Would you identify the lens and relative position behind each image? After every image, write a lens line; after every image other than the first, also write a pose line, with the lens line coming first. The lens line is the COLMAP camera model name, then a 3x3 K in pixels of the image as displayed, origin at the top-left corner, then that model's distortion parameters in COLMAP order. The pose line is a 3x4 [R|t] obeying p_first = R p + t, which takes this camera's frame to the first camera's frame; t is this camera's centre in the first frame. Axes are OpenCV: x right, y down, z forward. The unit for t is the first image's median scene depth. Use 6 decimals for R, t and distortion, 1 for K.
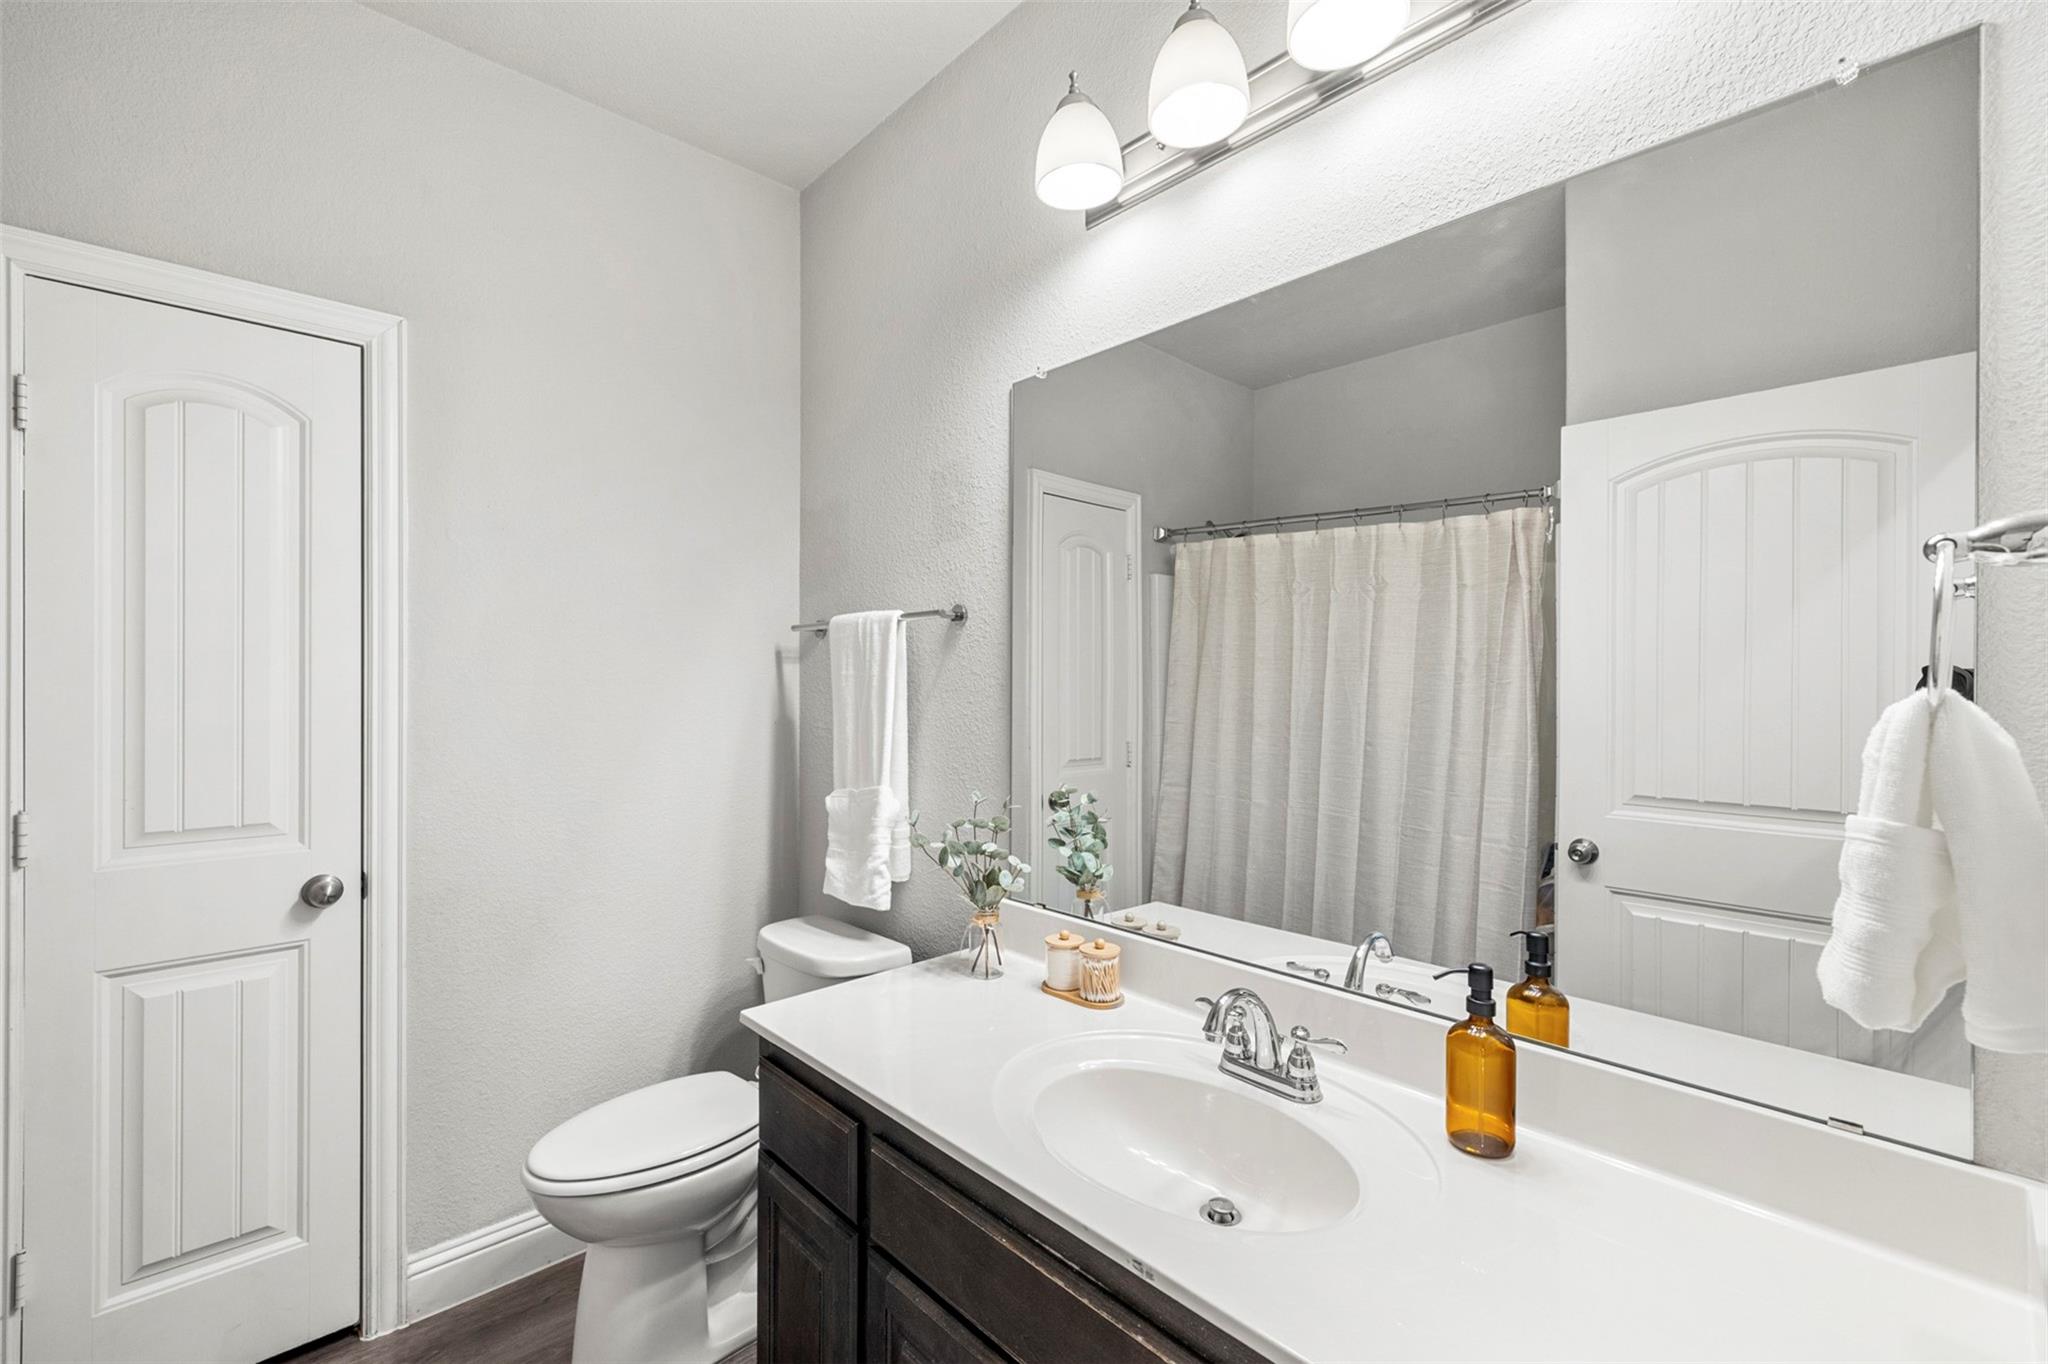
lens RADIAL K [[871.7, 0, 1030.0], [0, 871.7, 683.2], [0, 0, 1]] dist [0.000406, -0.000004]
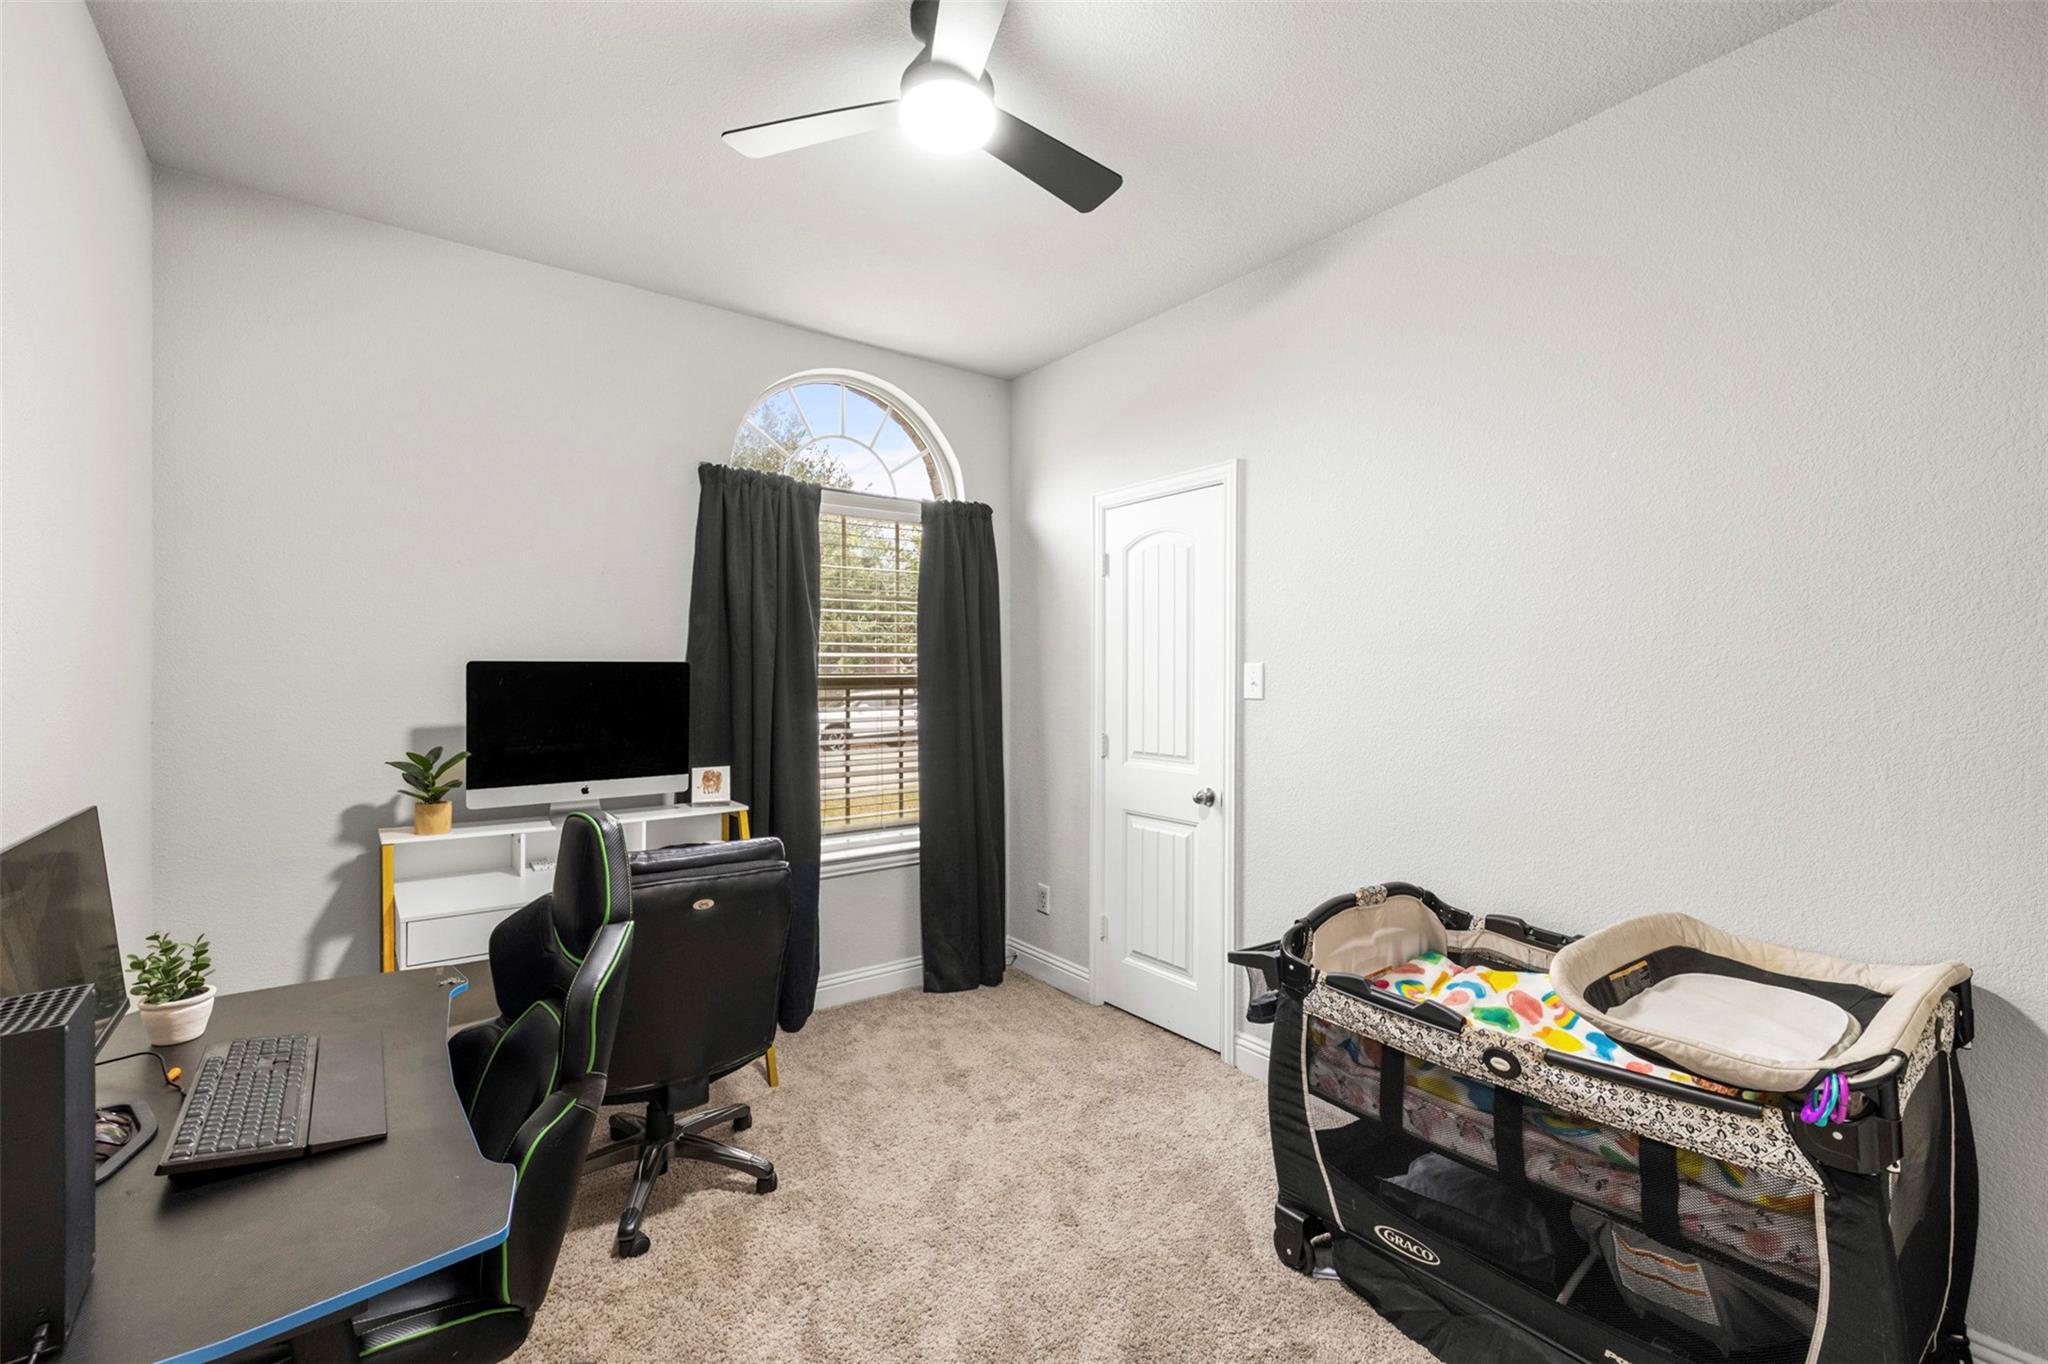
lens RADIAL K [[871.7, 0, 1030.0], [0, 871.7, 683.2], [0, 0, 1]] dist [0.000406, -0.000004]
pose [[-0.087881, 0.001356, -0.996130, 1.038034], [0.002932, 0.999995, 0.001103, 0.002879], [0.996127, -0.002824, -0.087885, 0.839924]]
